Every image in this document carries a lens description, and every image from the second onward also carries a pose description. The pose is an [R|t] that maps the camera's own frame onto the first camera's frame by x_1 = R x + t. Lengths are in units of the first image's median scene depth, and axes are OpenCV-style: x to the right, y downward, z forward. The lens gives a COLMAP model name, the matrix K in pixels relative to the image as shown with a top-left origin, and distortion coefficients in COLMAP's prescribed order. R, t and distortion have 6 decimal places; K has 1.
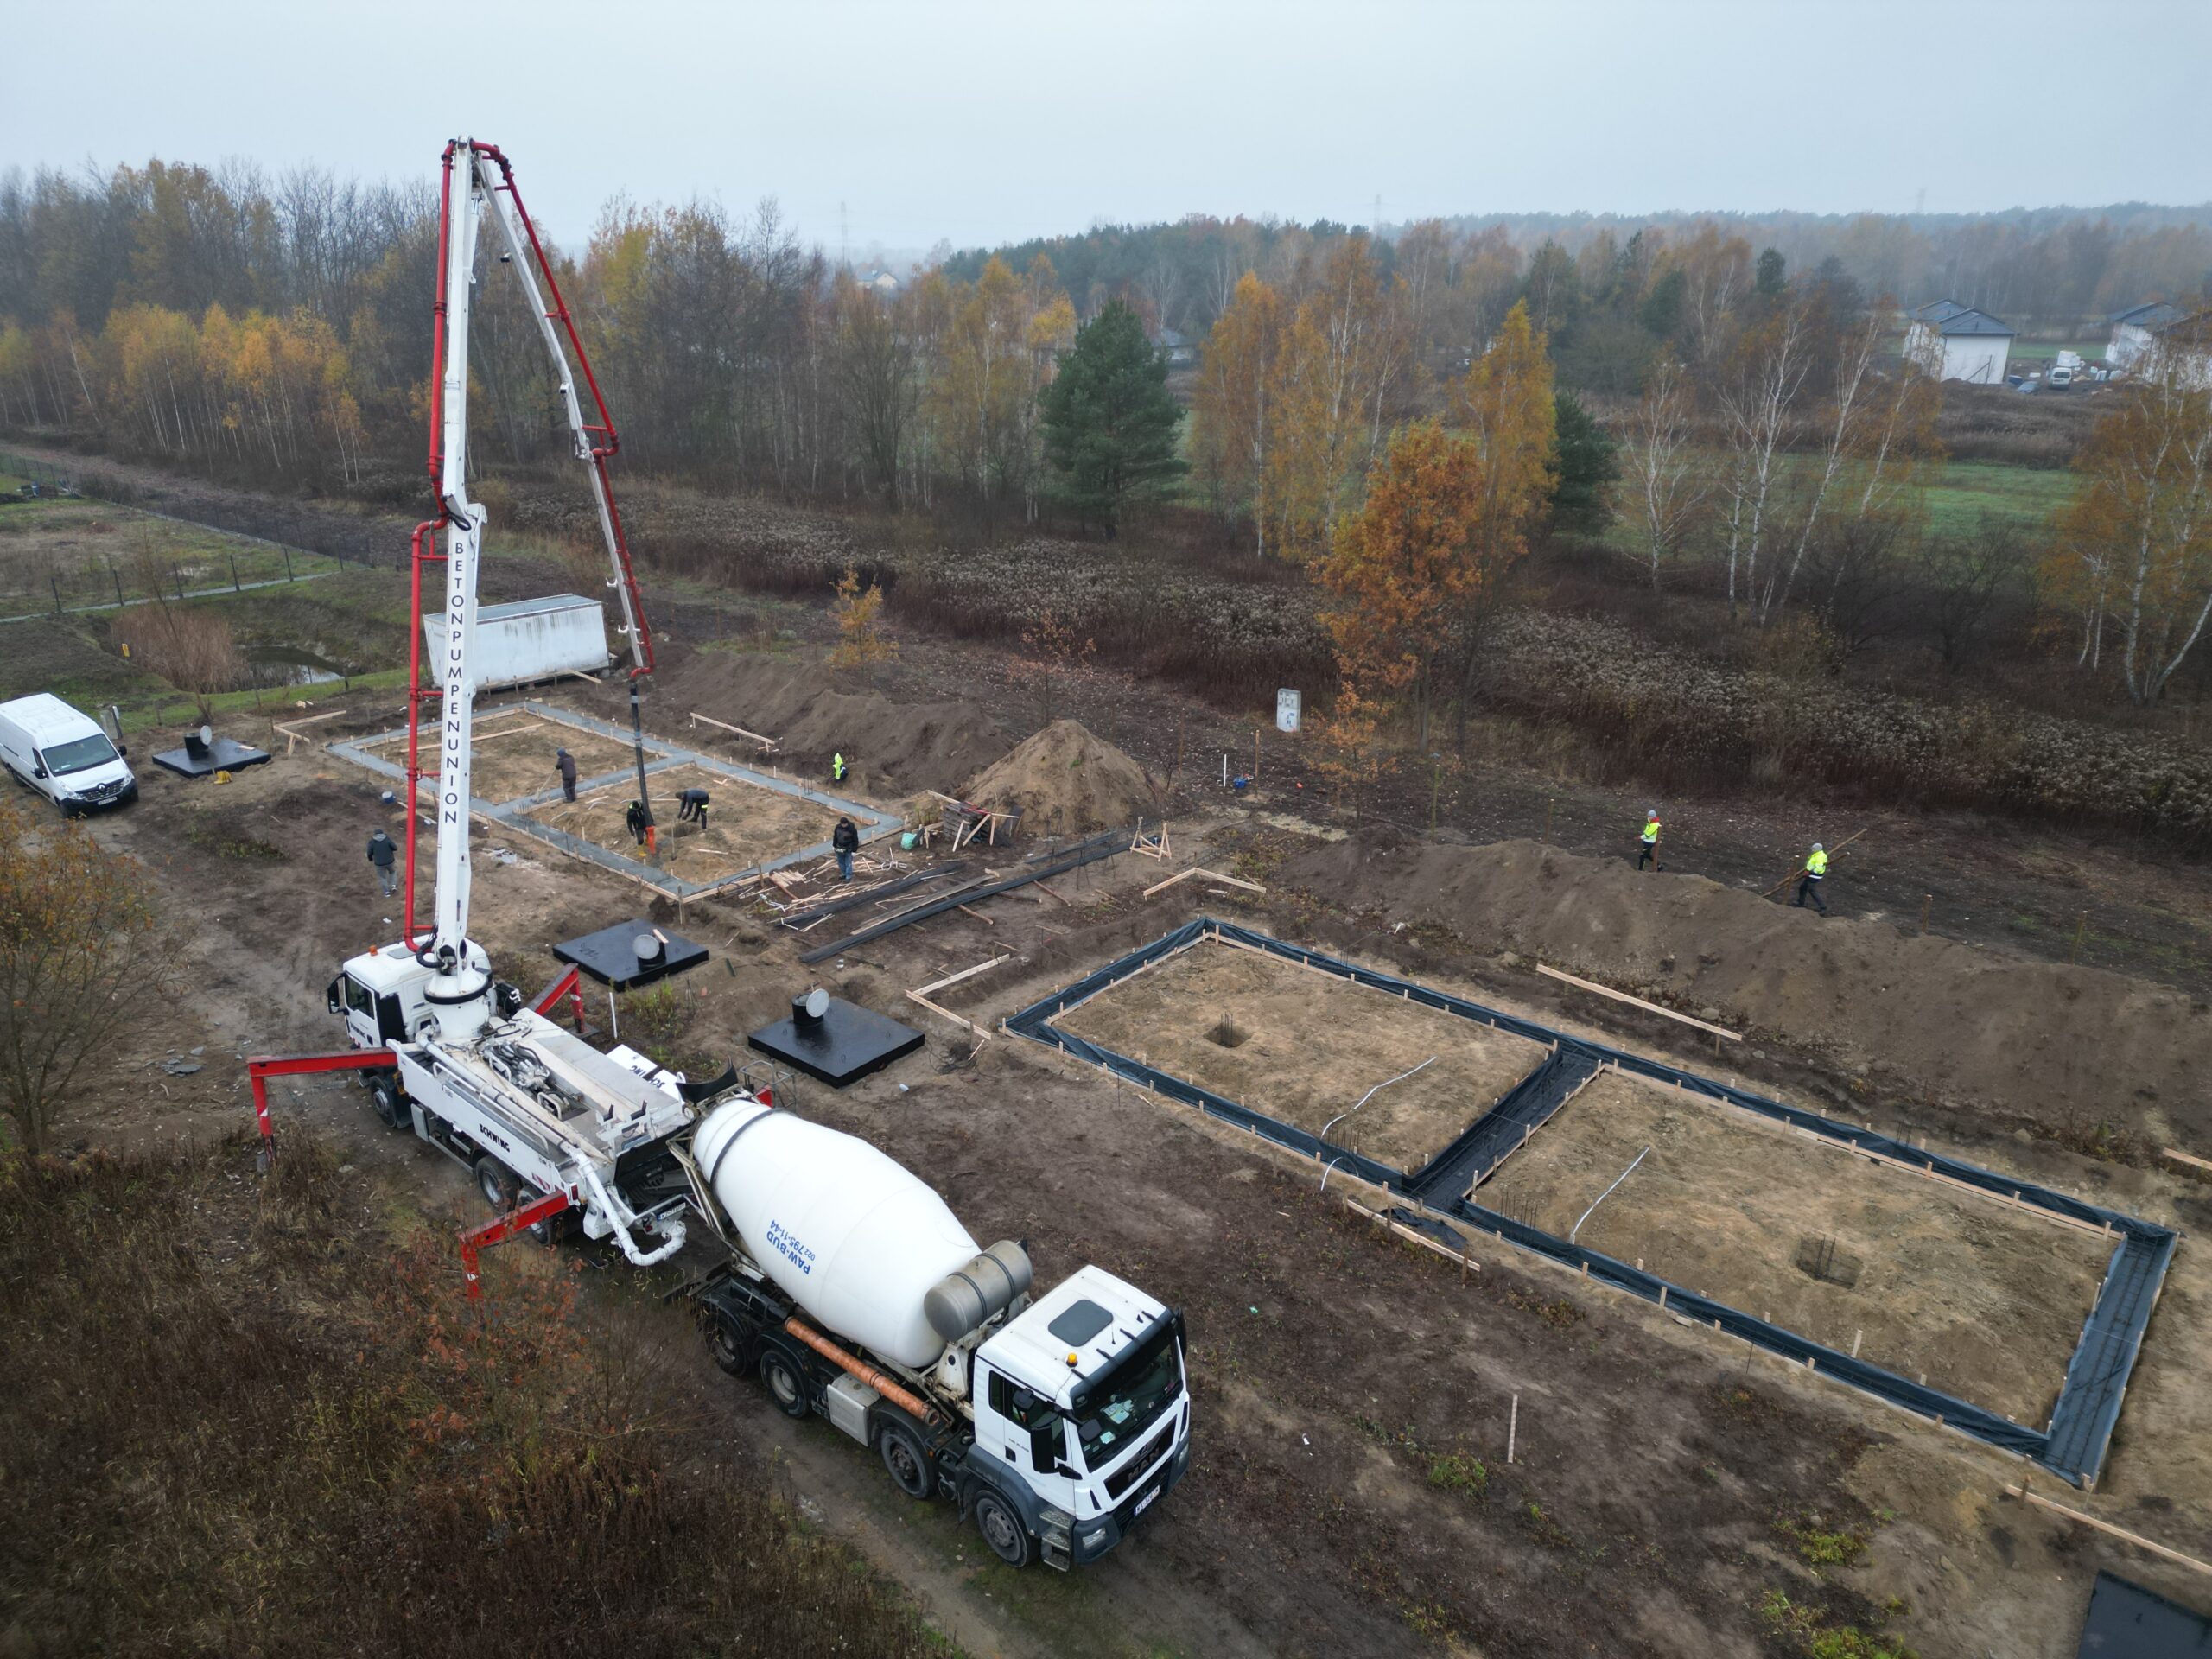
lens RADIAL K [[1531.0, 0, 1096.7], [0, 1531.0, 828.9], [0, 0, 1]] dist [0.083369, -0.080056]
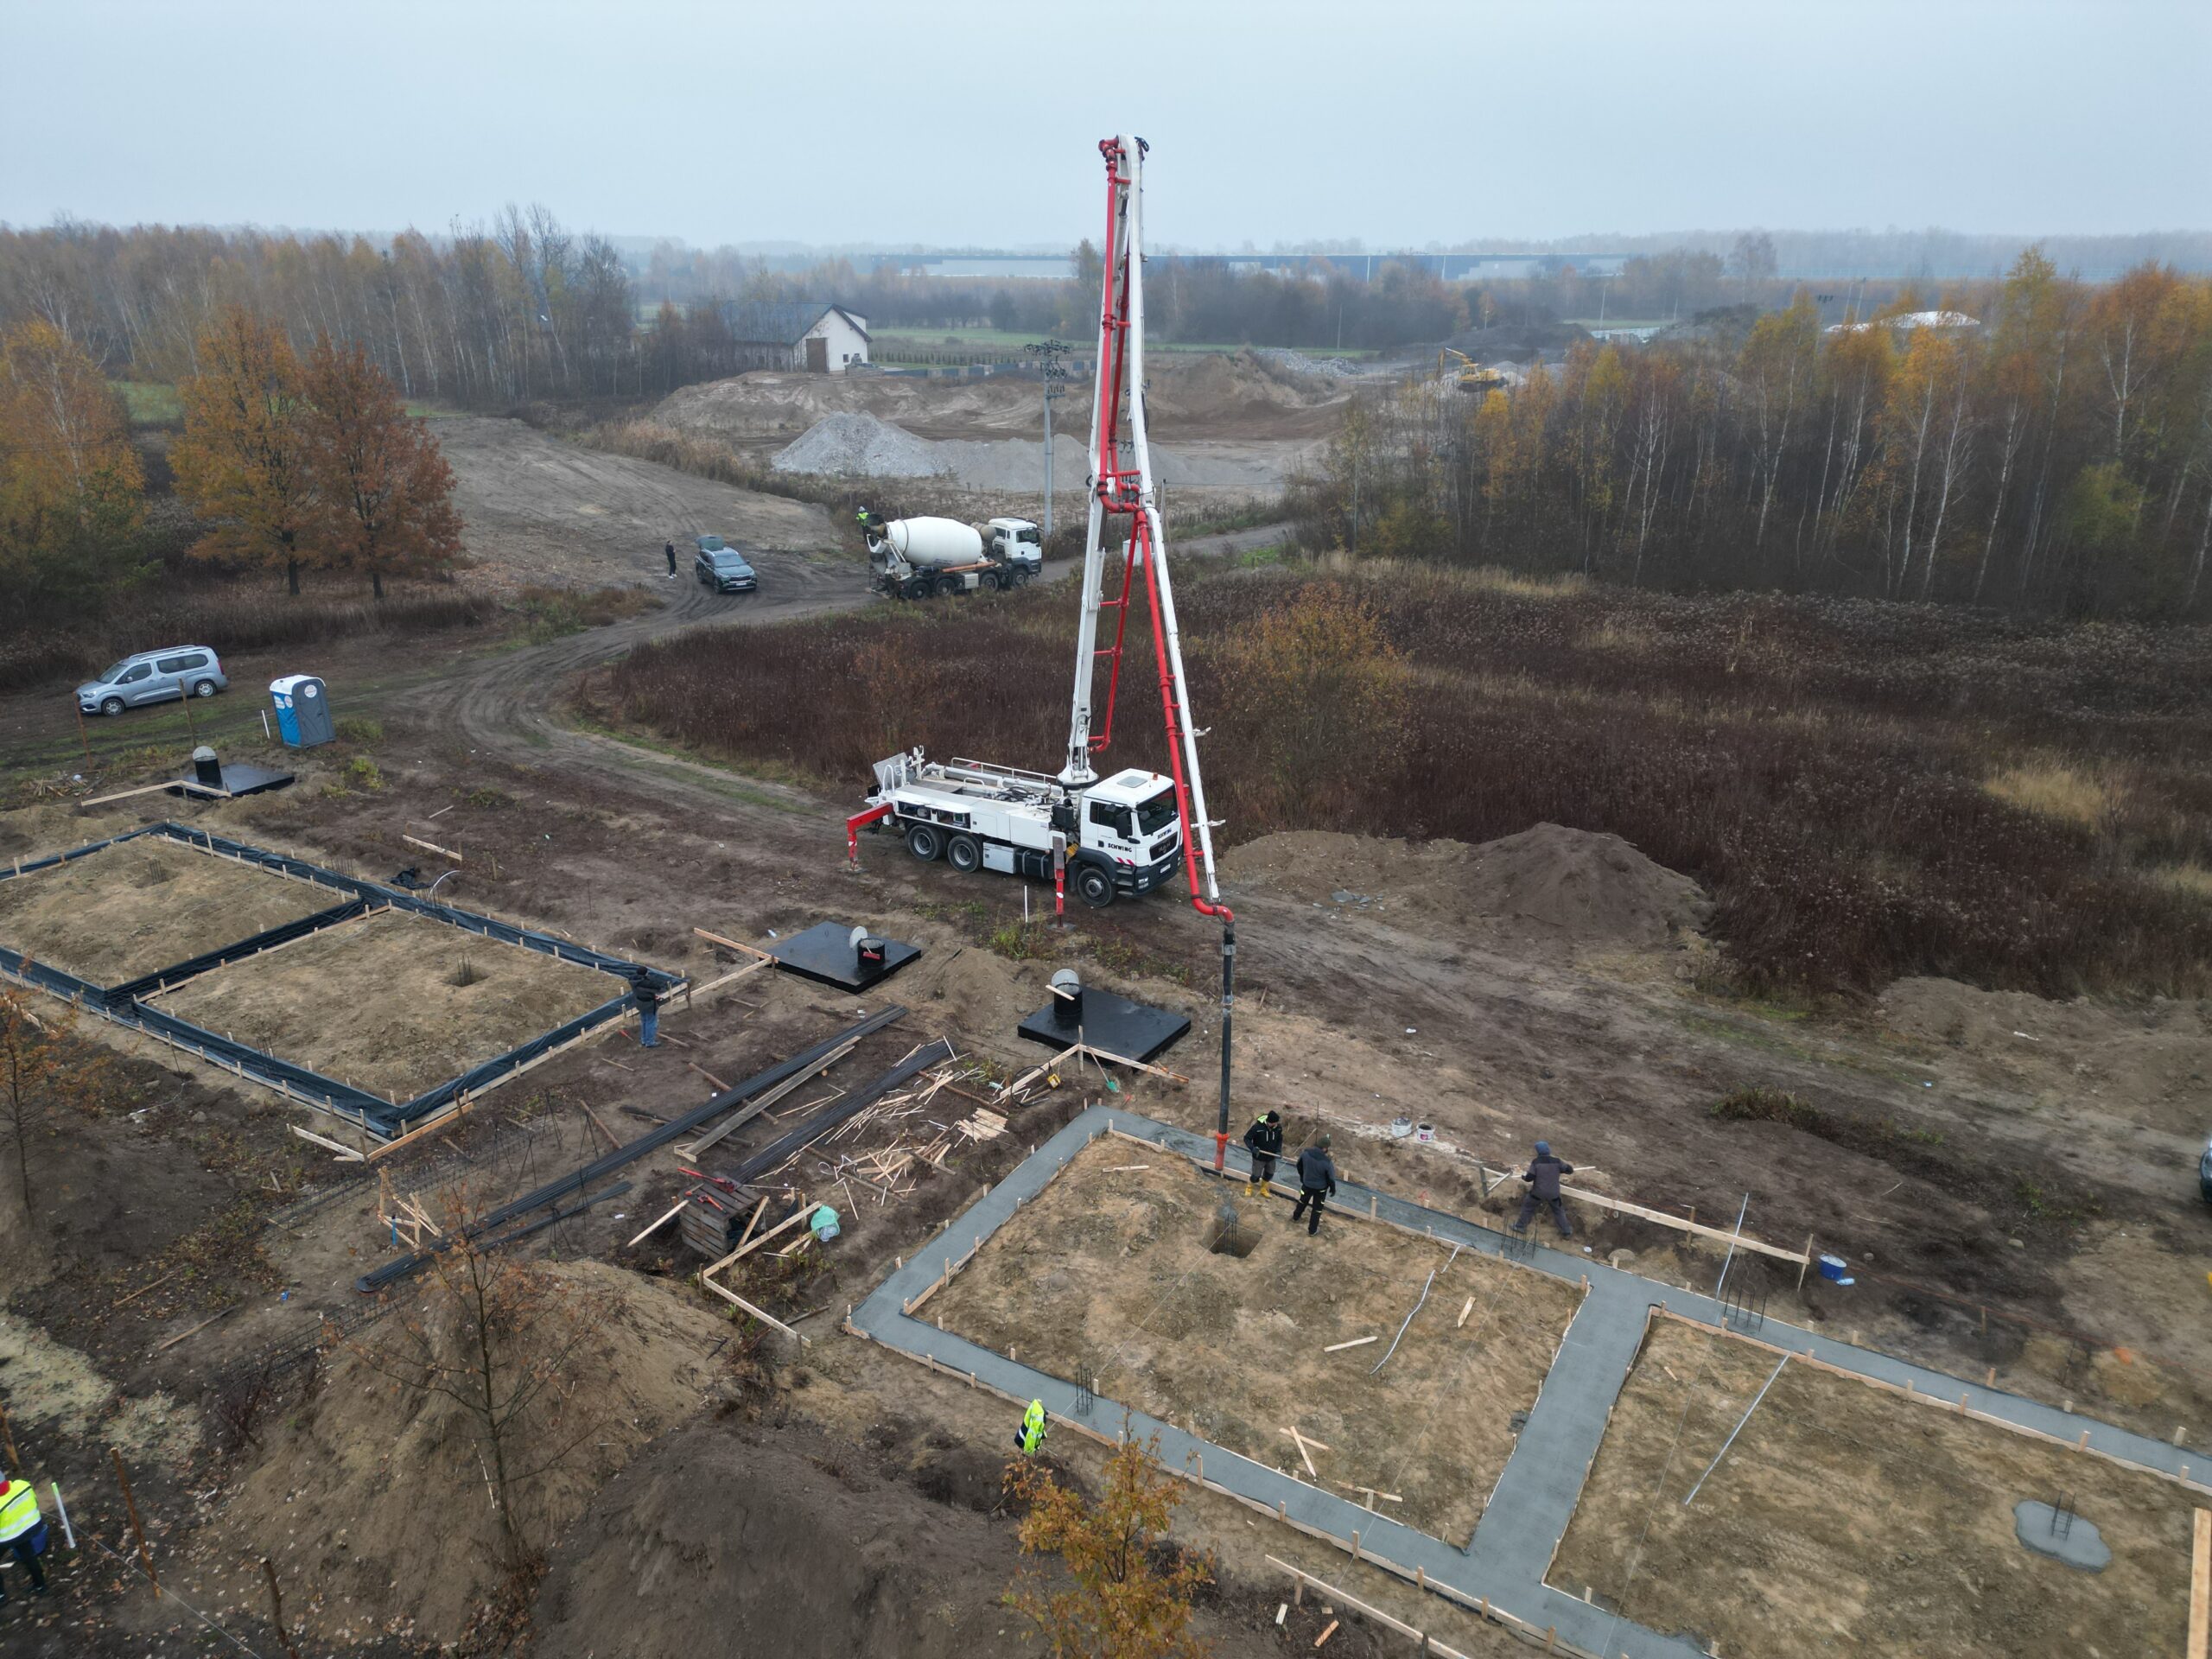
lens RADIAL K [[1531.0, 0, 1096.7], [0, 1531.0, 828.9], [0, 0, 1]] dist [0.083369, -0.080056]
pose [[-0.987140, 0.054794, -0.150171, -0.135616], [-0.056732, 0.758186, 0.649566, -0.473222], [0.149450, 0.649732, -0.745327, 1.276278]]
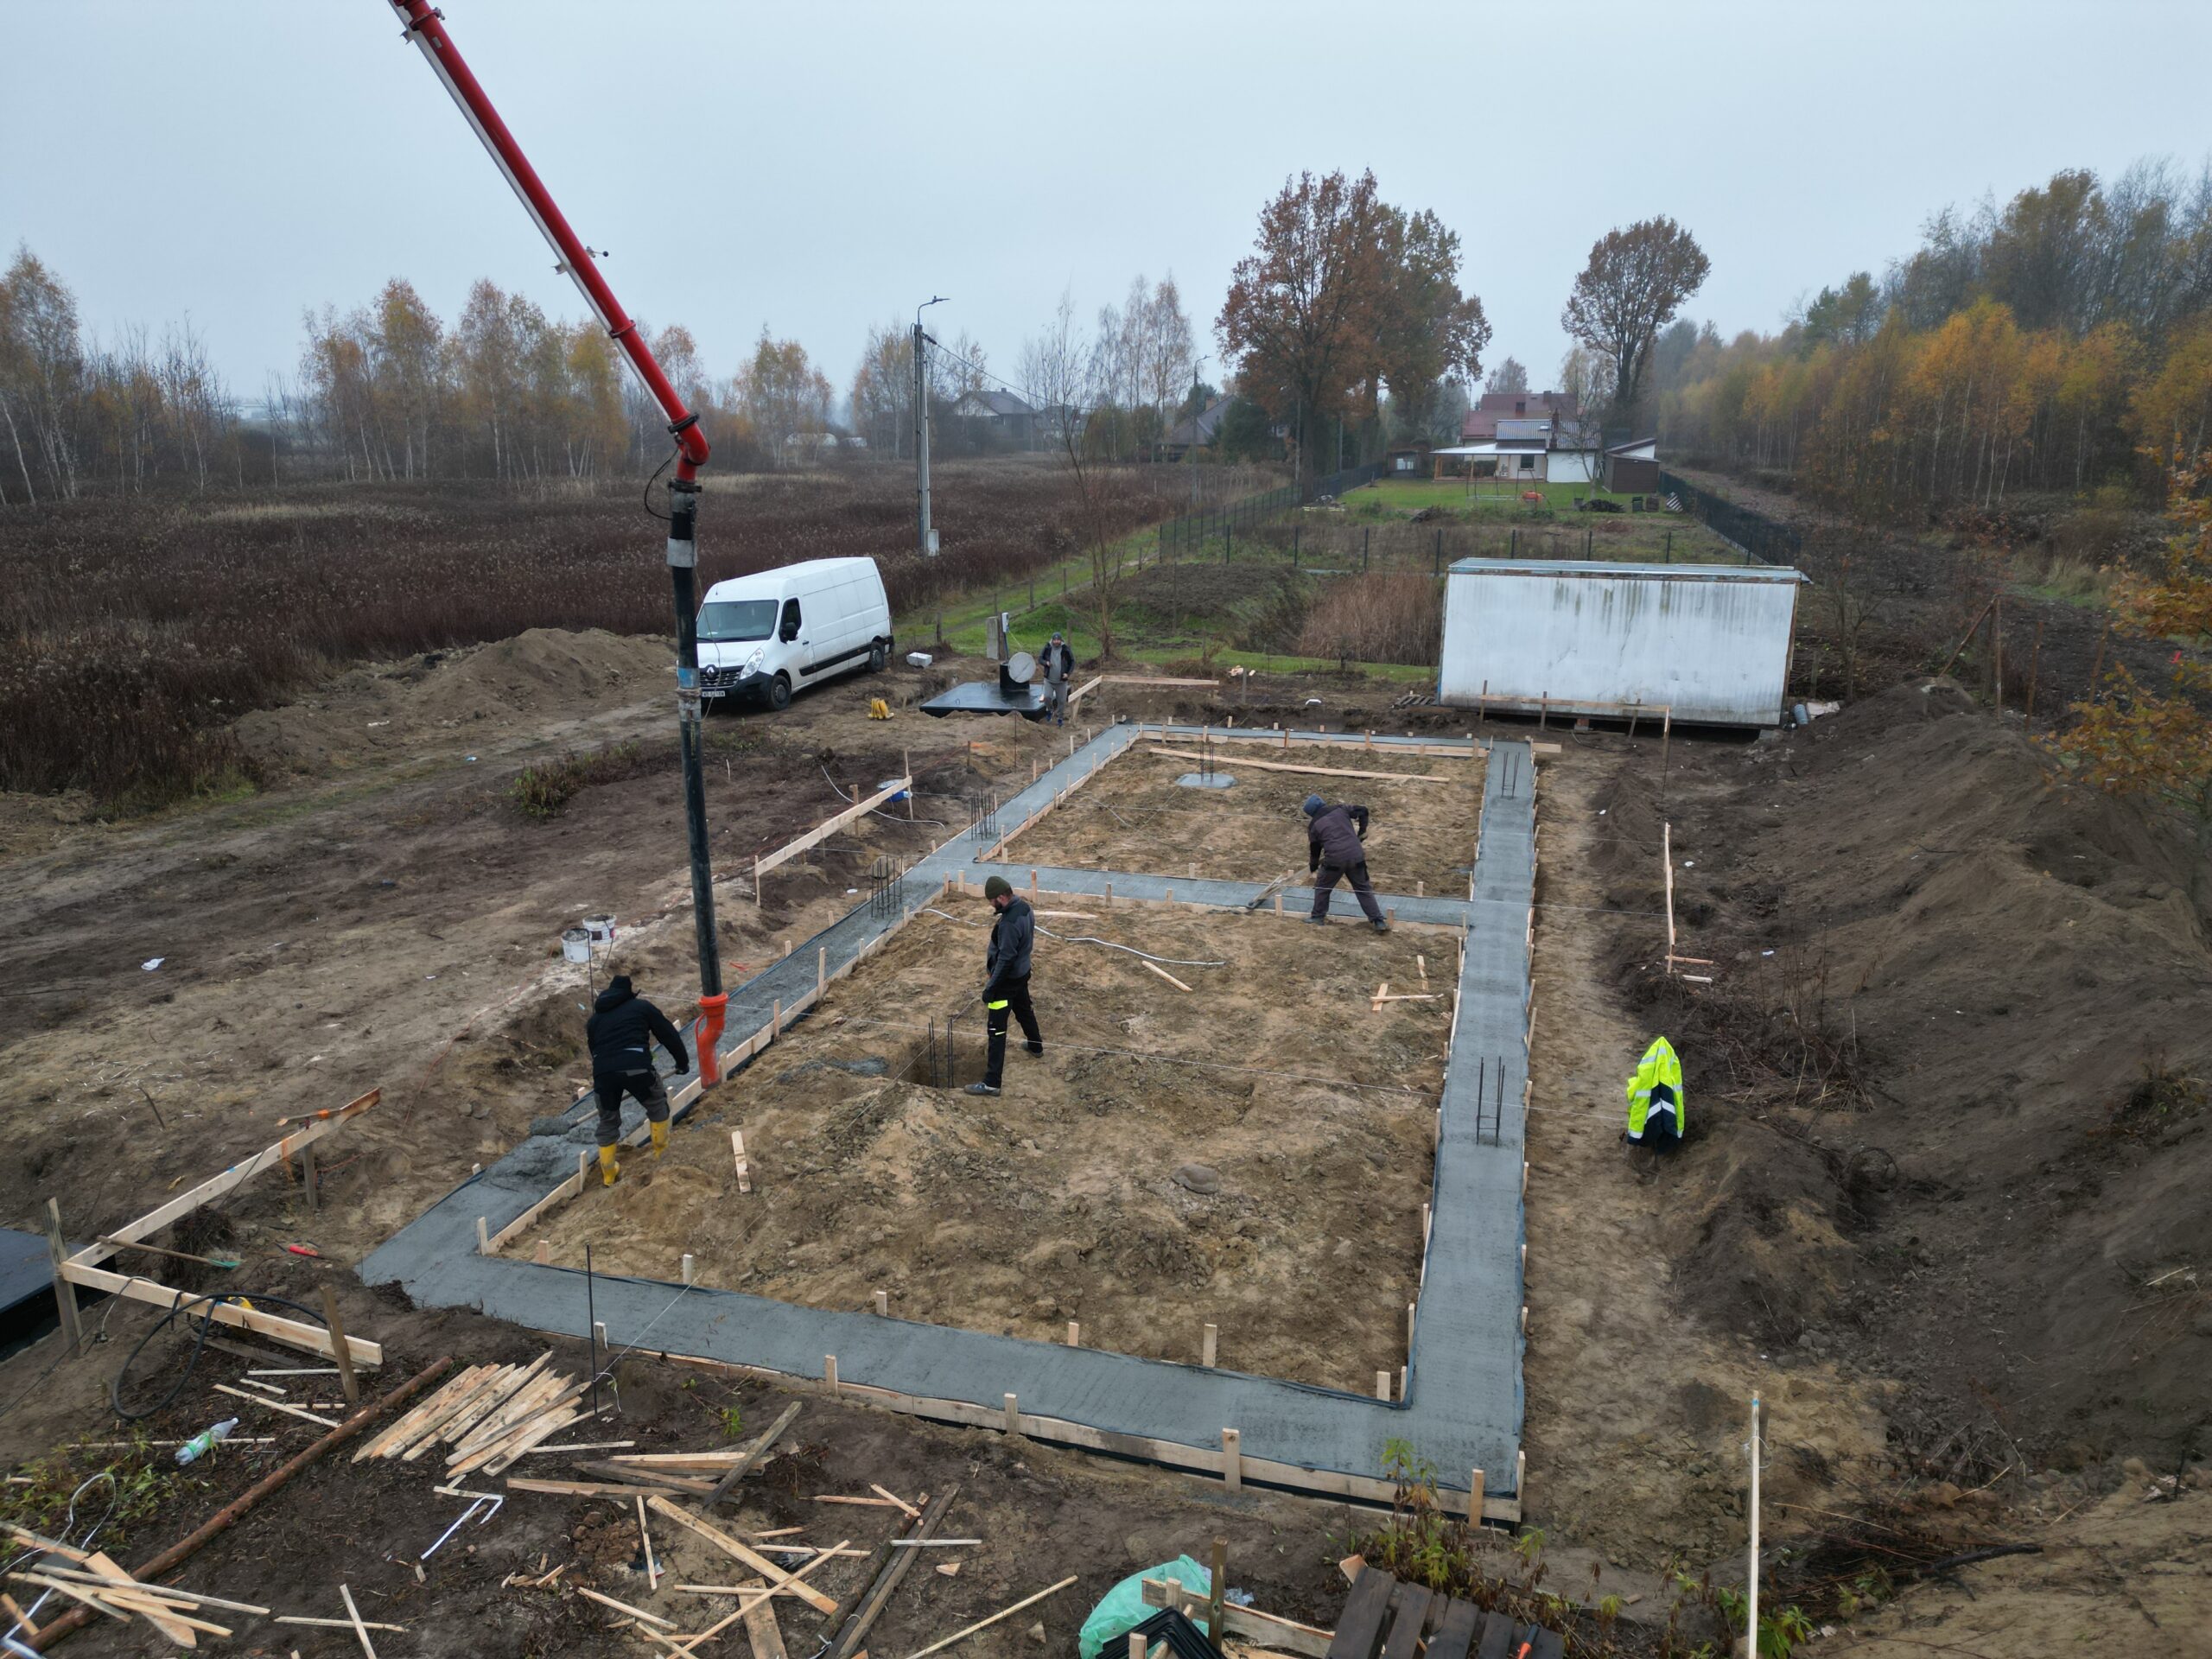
lens RADIAL K [[1531.0, 0, 1096.7], [0, 1531.0, 828.9], [0, 0, 1]] dist [0.083369, -0.080056]
pose [[0.415305, 0.236714, -0.878344, -0.000544], [-0.319463, 0.942004, 0.102819, -0.080082], [0.851742, 0.237897, 0.466840, 0.839551]]
